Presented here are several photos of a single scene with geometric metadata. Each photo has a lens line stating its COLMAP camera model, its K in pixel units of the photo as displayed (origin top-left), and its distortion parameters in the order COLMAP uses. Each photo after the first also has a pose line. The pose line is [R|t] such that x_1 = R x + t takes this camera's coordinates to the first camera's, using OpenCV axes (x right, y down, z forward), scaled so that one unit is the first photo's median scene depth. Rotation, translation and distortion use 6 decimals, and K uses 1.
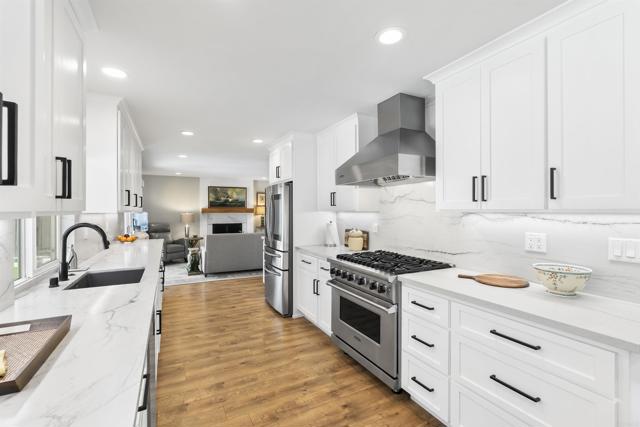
lens RADIAL K [[292.7, 0, 315.2], [0, 292.7, 208.7], [0, 0, 1]] dist [-0.013059, 0.000195]
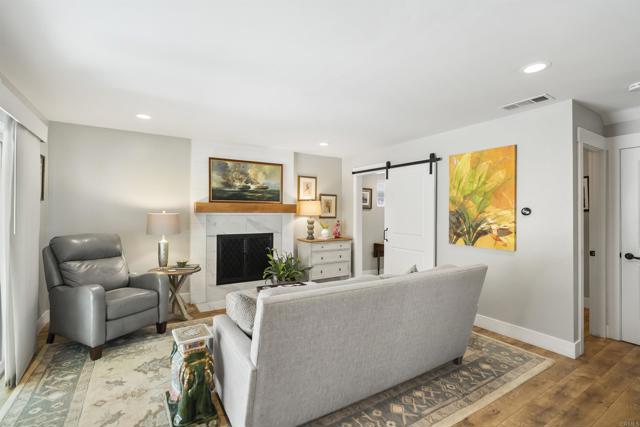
lens RADIAL K [[292.7, 0, 322.2], [0, 292.7, 213.3], [0, 0, 1]] dist [-0.013059, 0.000195]
pose [[0.996482, 0.006860, 0.083522, -0.244423], [-0.007665, 0.999927, 0.009318, 0.011189], [-0.083452, -0.009925, 0.996462, 0.560105]]
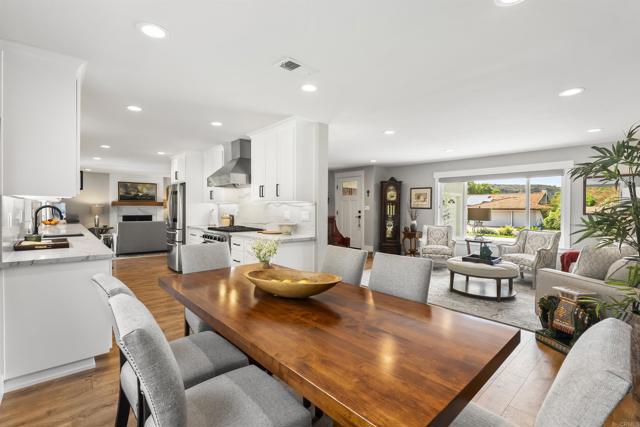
lens RADIAL K [[292.7, 0, 322.3], [0, 292.7, 211.2], [0, 0, 1]] dist [-0.013059, 0.000195]
pose [[0.963551, 0.004609, 0.267487, 0.097414], [-0.009748, 0.999792, 0.017888, 0.009321], [-0.267349, -0.019843, 0.963396, -0.310239]]
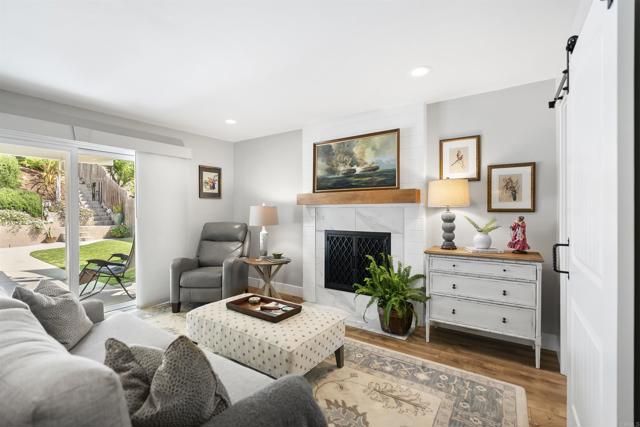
lens RADIAL K [[292.7, 0, 314.0], [0, 292.7, 212.9], [0, 0, 1]] dist [-0.013059, 0.000195]
pose [[0.469822, 0.008588, -0.882720, 0.020436], [0.008804, 0.999857, 0.014414, 0.023074], [0.882717, -0.014544, 0.469679, 0.883526]]
